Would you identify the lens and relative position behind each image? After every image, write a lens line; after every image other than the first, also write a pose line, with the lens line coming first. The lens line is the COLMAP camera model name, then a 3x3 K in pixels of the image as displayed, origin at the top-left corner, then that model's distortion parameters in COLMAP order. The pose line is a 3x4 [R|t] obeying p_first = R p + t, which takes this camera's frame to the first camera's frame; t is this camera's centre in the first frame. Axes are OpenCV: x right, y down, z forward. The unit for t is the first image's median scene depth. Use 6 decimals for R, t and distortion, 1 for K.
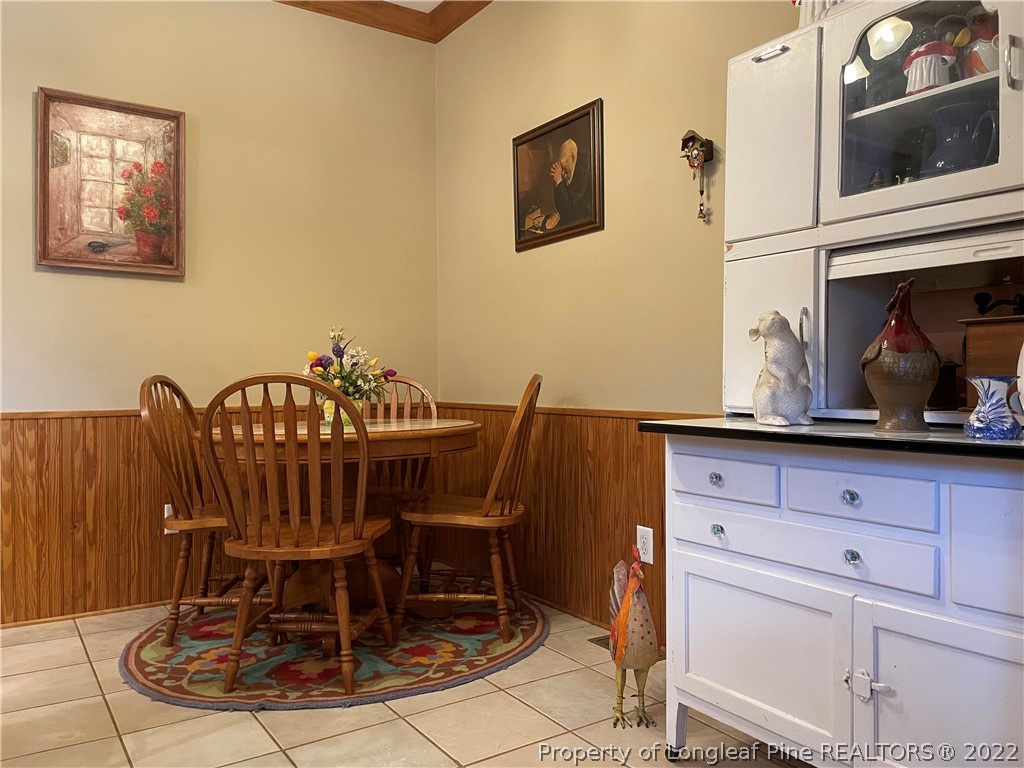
lens RADIAL K [[783.2, 0, 505.8], [0, 783.2, 384.9], [0, 0, 1]] dist [0.087781, -0.119135]
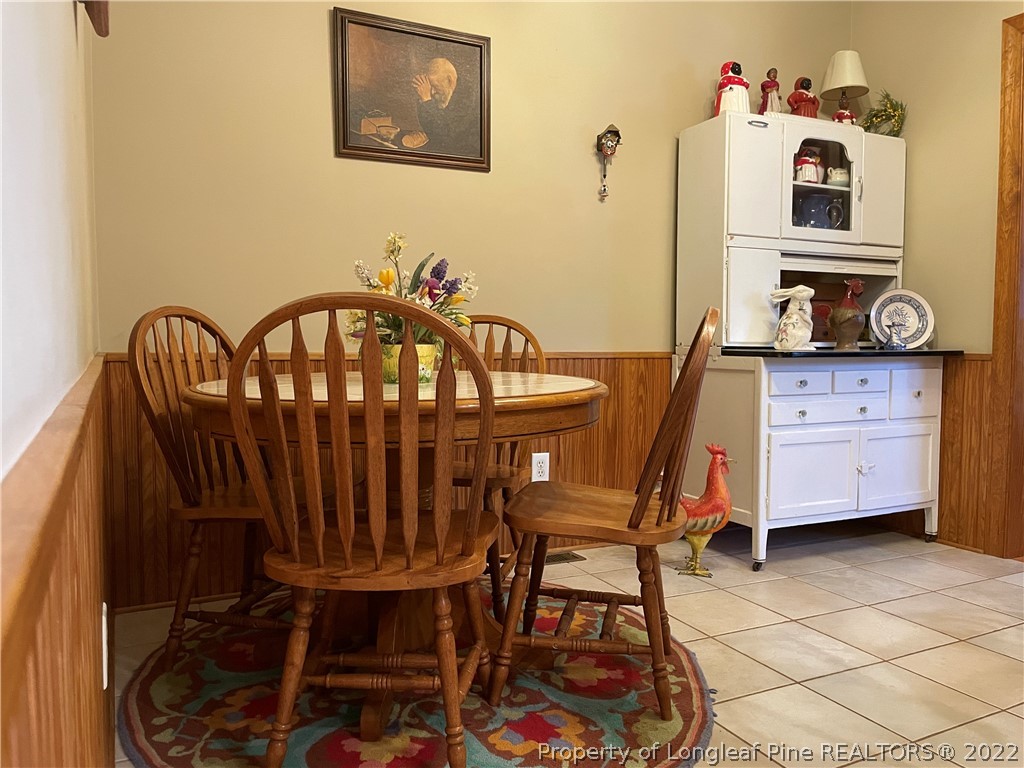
lens RADIAL K [[783.2, 0, 507.9], [0, 783.2, 386.9], [0, 0, 1]] dist [0.087781, -0.119135]
pose [[0.115686, -0.049428, 0.992055, -0.887762], [-0.000061, 0.998761, 0.049770, 0.025973], [-0.993286, -0.005818, 0.115539, 0.857634]]
